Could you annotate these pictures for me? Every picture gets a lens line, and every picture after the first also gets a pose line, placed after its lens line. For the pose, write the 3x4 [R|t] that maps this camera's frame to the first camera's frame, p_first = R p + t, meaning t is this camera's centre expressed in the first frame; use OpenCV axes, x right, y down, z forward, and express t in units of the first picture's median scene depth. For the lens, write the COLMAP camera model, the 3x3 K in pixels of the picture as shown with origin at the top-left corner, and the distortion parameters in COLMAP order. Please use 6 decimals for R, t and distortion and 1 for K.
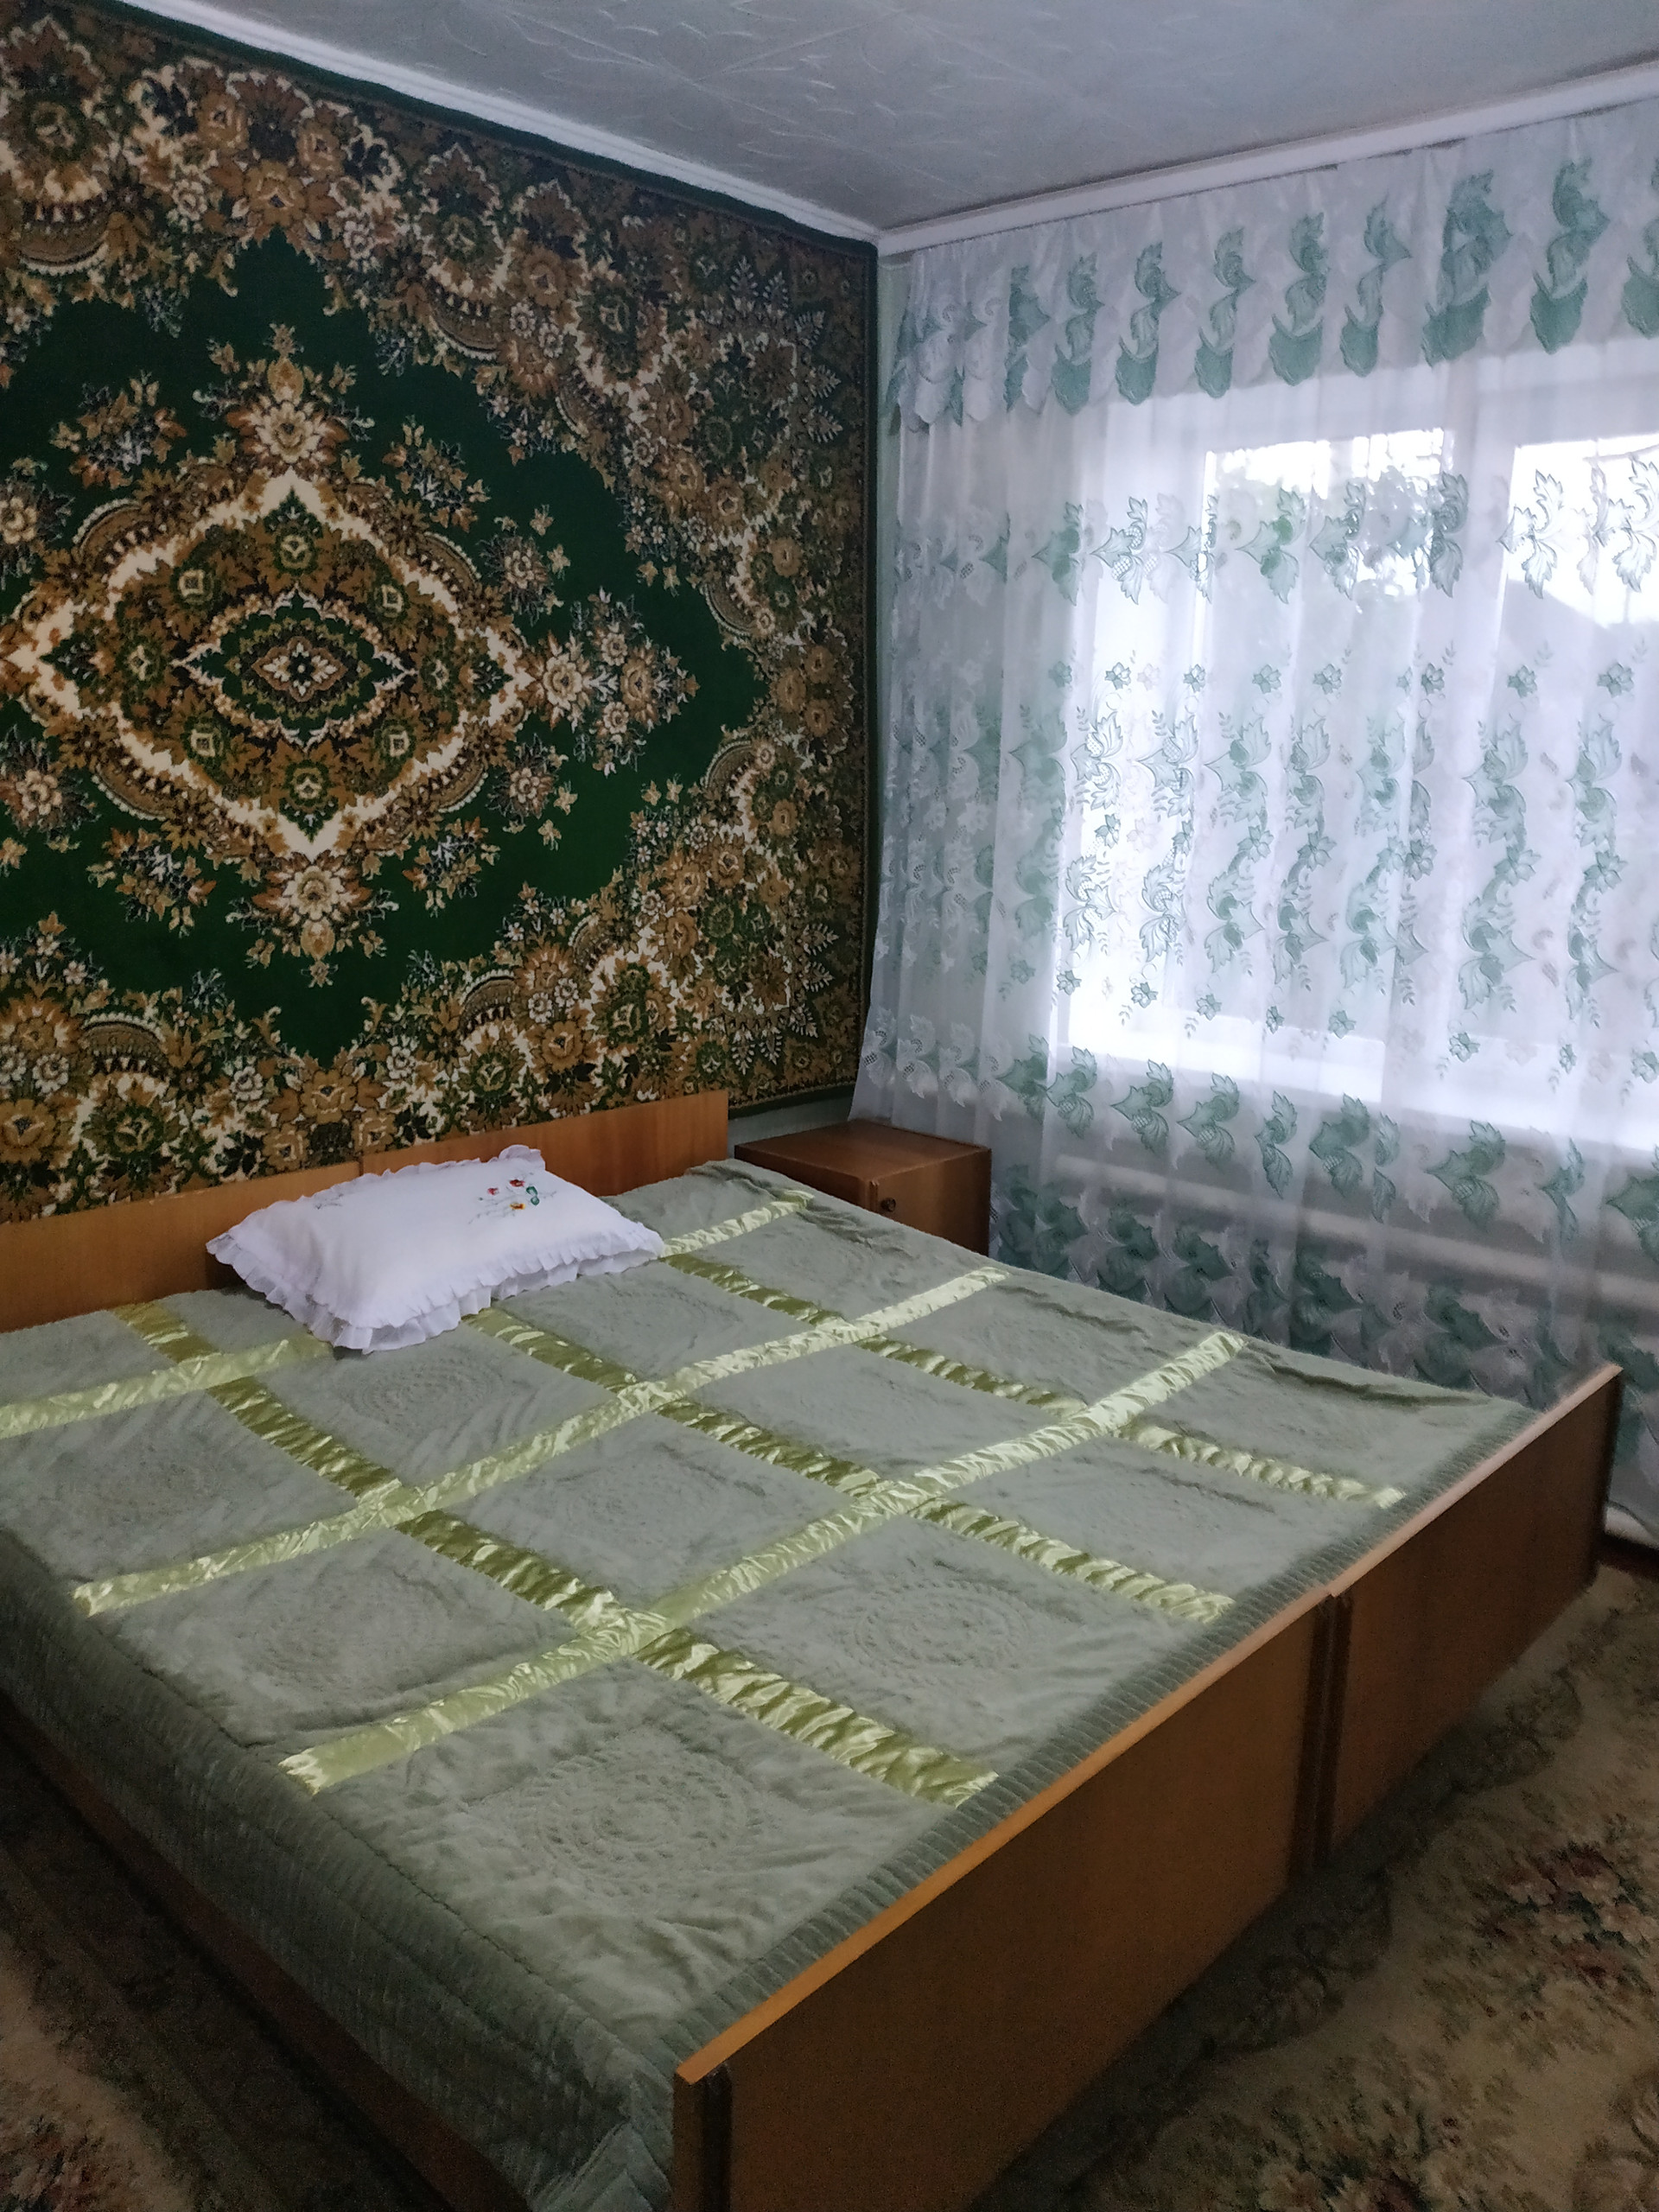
lens RADIAL K [[1618.9, 0, 834.9], [0, 1618.9, 1103.4], [0, 0, 1]] dist [-0.007181, 0.000229]
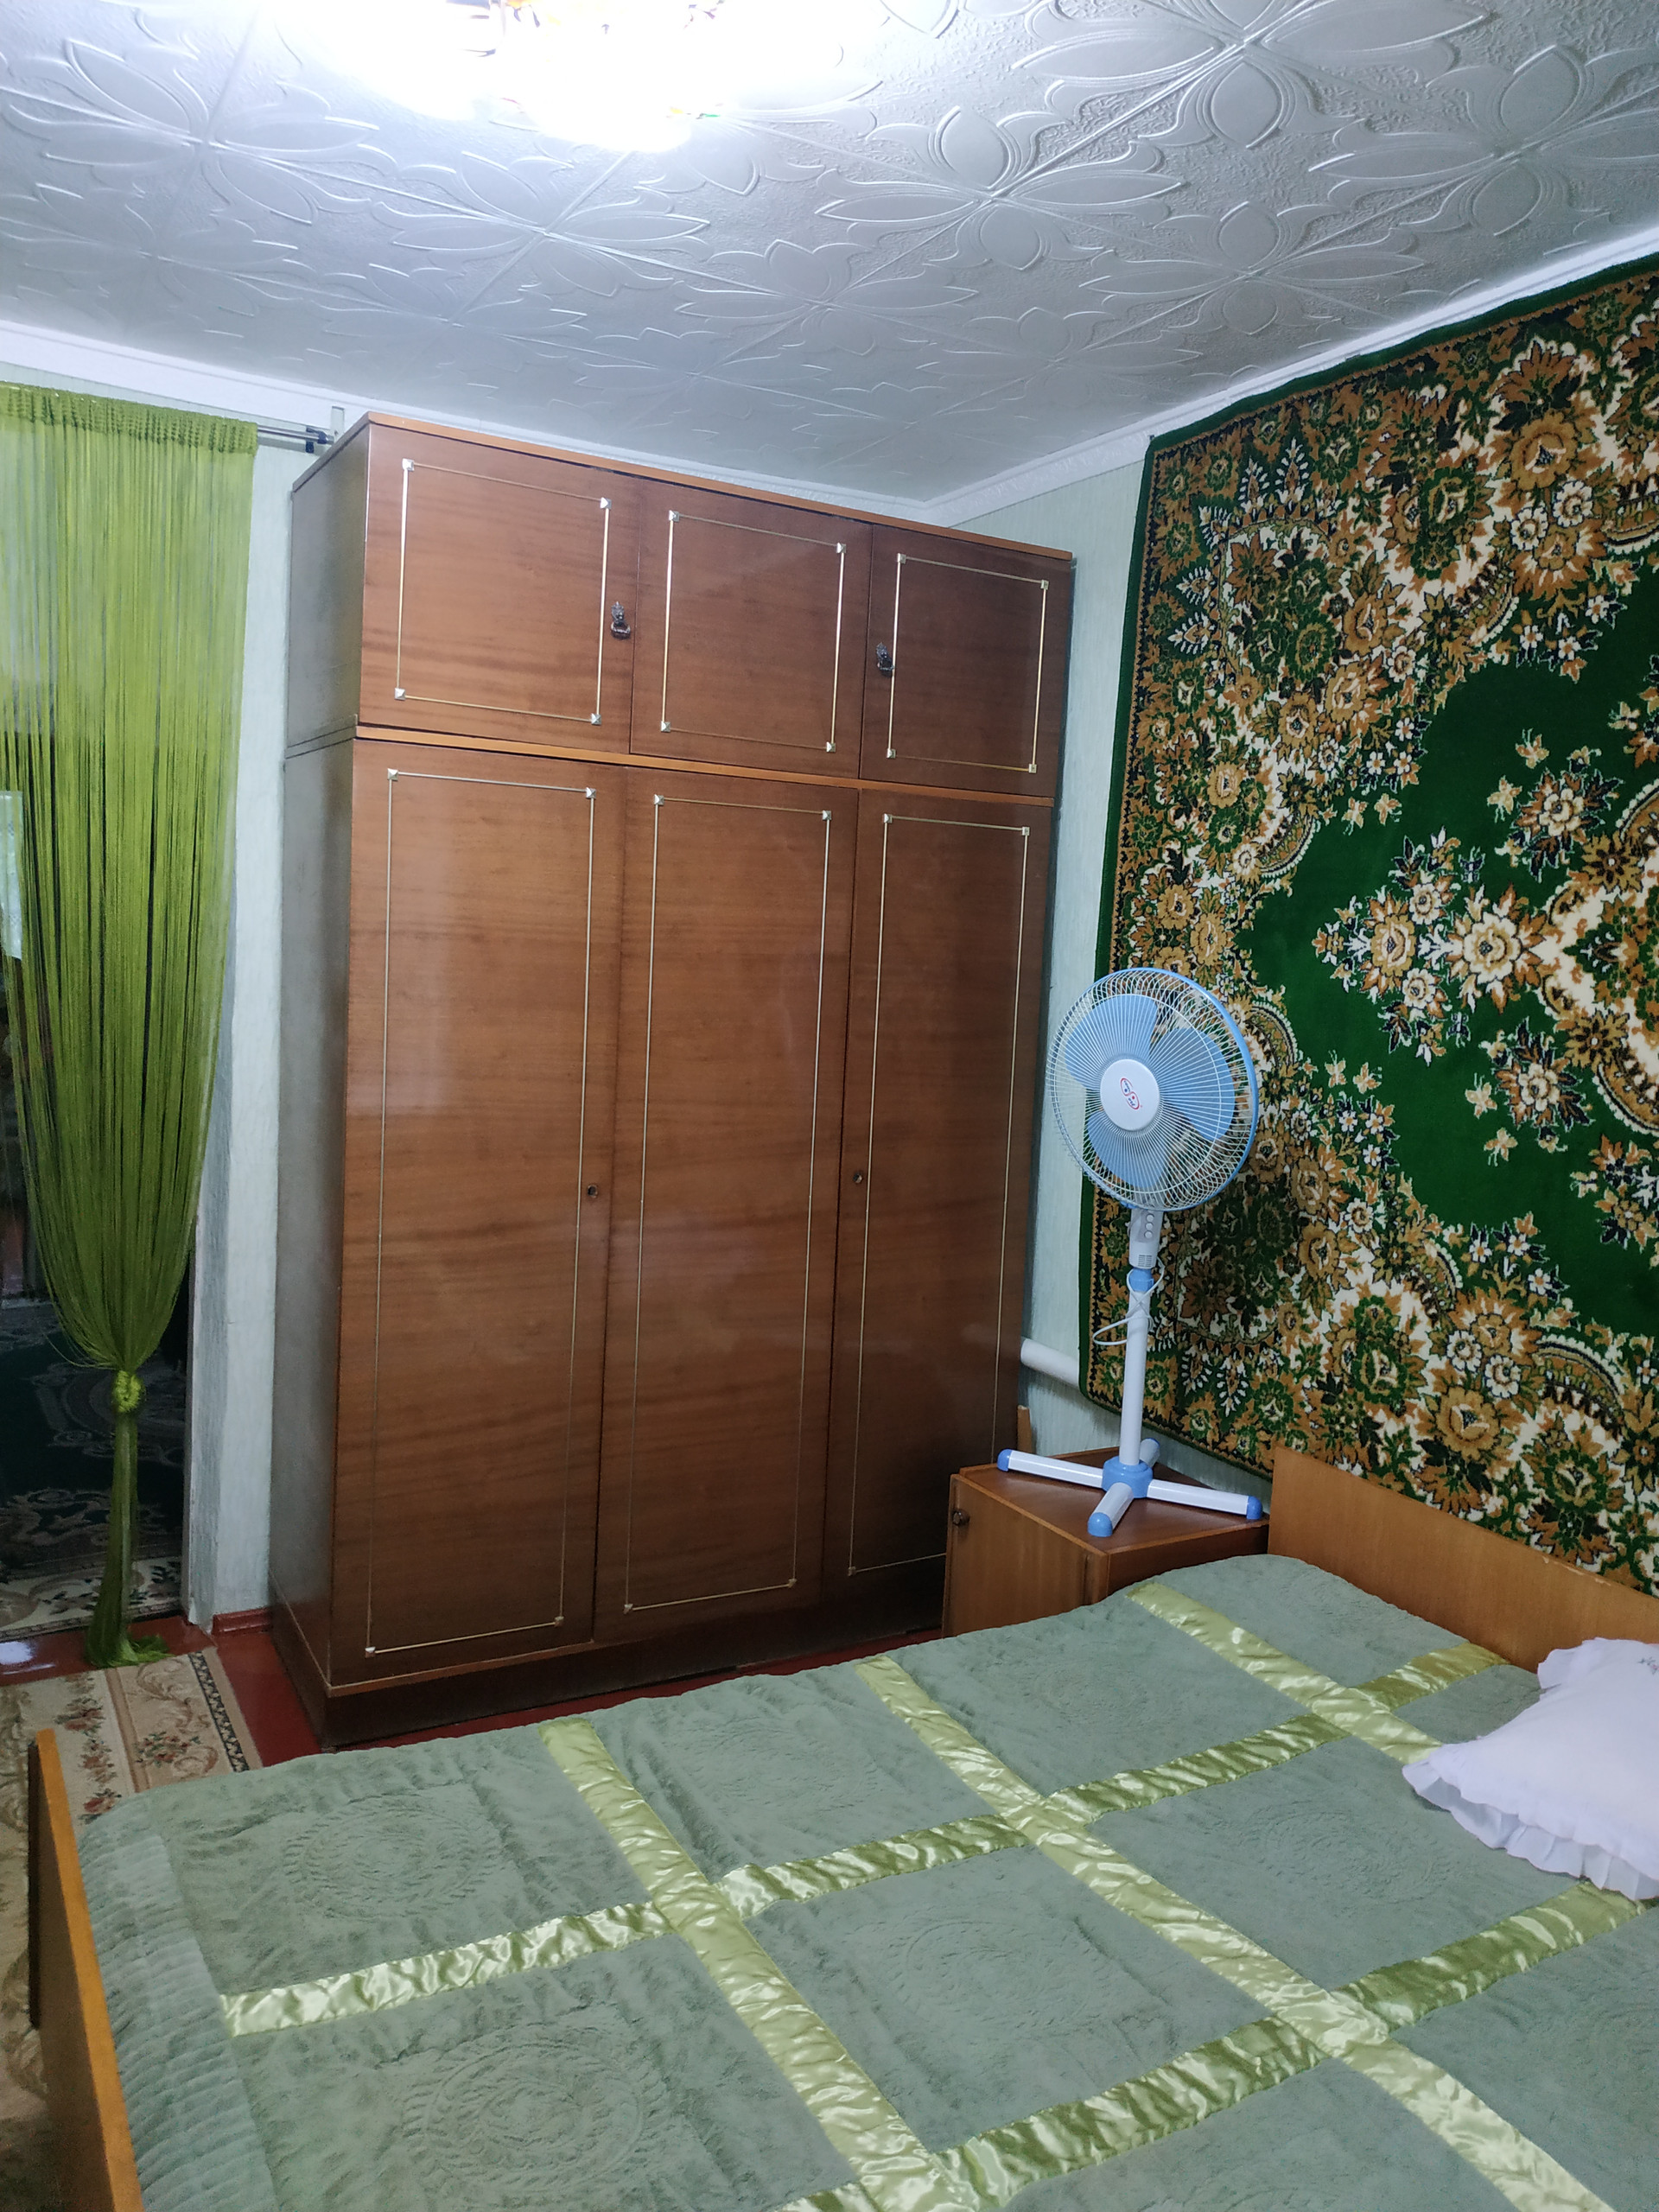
lens RADIAL K [[1618.9, 0, 830.2], [0, 1618.9, 1110.3], [0, 0, 1]] dist [-0.007181, 0.000229]
pose [[-0.289774, 0.067304, -0.954726, 0.524972], [-0.269114, 0.951550, 0.148760, -0.204487], [0.918482, 0.300037, -0.257622, 0.847896]]
